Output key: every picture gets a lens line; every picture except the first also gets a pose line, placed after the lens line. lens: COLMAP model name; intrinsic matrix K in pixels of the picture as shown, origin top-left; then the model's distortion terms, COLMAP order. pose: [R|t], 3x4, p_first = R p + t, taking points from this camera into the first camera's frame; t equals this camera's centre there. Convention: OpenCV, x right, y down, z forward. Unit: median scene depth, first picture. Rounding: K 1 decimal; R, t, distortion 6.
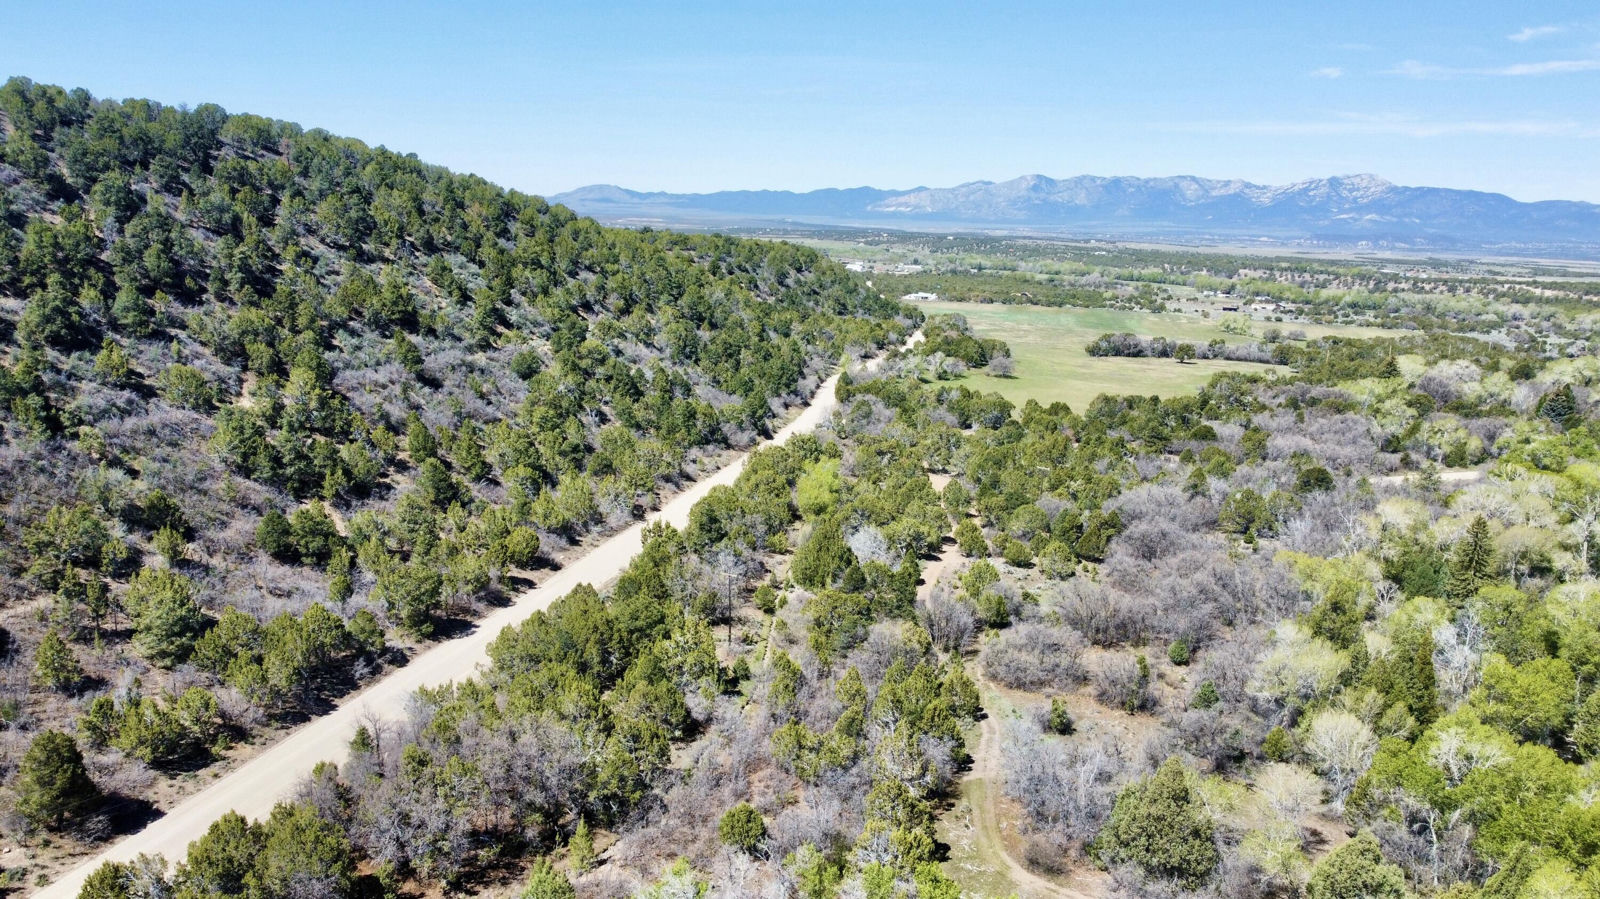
lens RADIAL K [[1189.1, 0, 795.0], [0, 1189.1, 448.5], [0, 0, 1]] dist [0.003183, 0.007762]
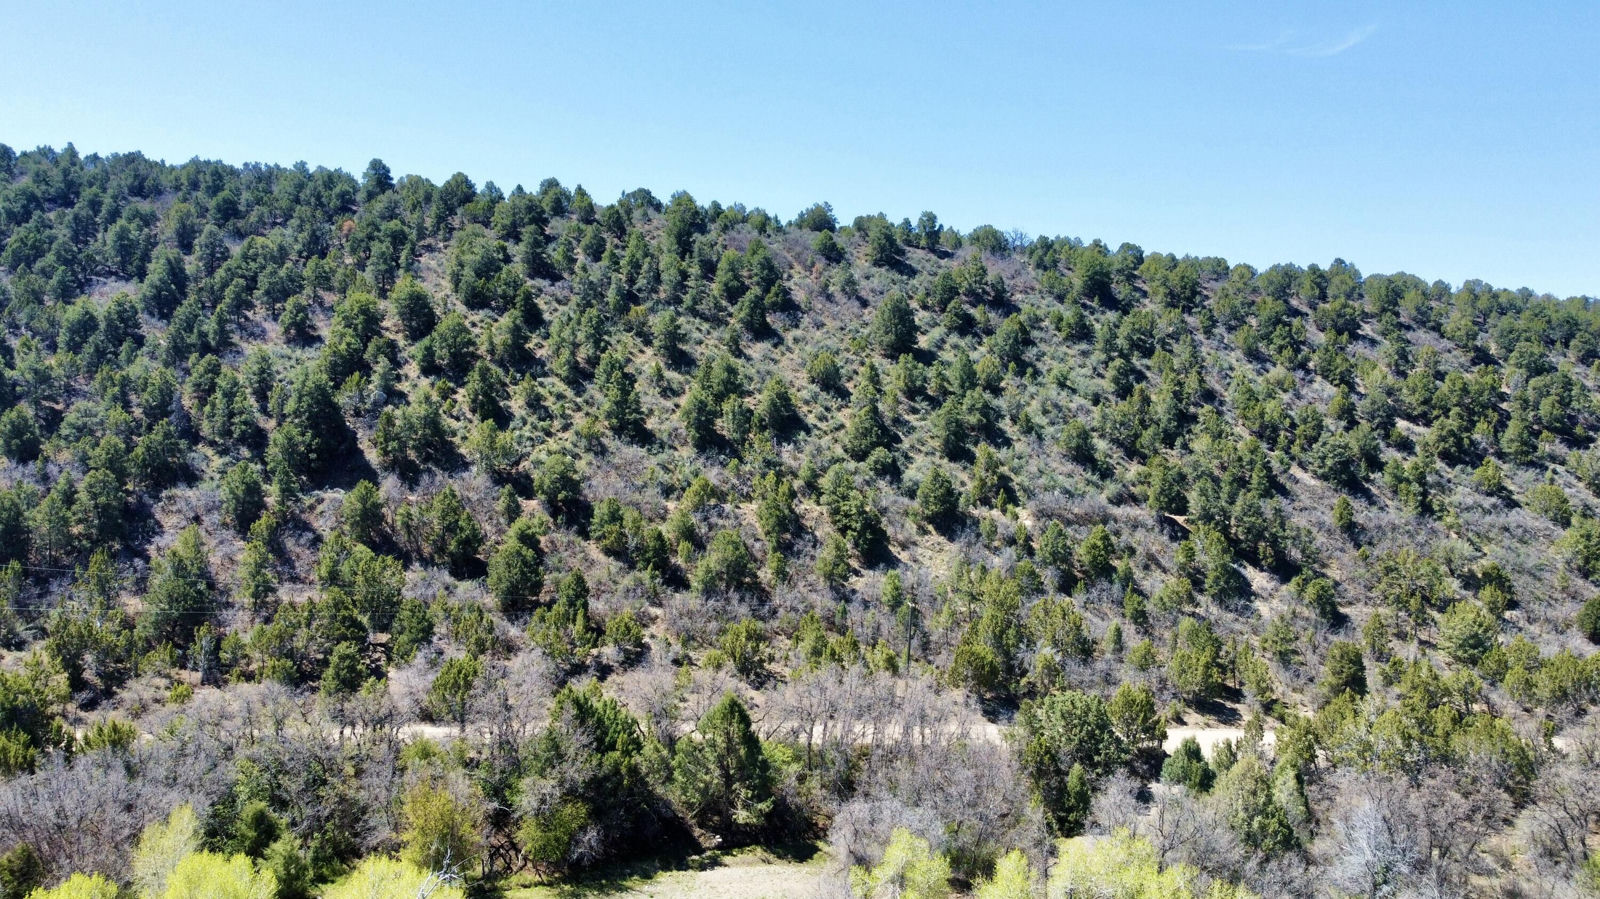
lens RADIAL K [[1211.2, 0, 788.0], [0, 1211.2, 452.9], [0, 0, 1]] dist [0.004000, -0.013952]
pose [[0.437253, 0.009169, -0.899292, 0.208447], [-0.216753, 0.971546, -0.095484, 0.169107], [0.872828, 0.236675, 0.426798, -0.135589]]
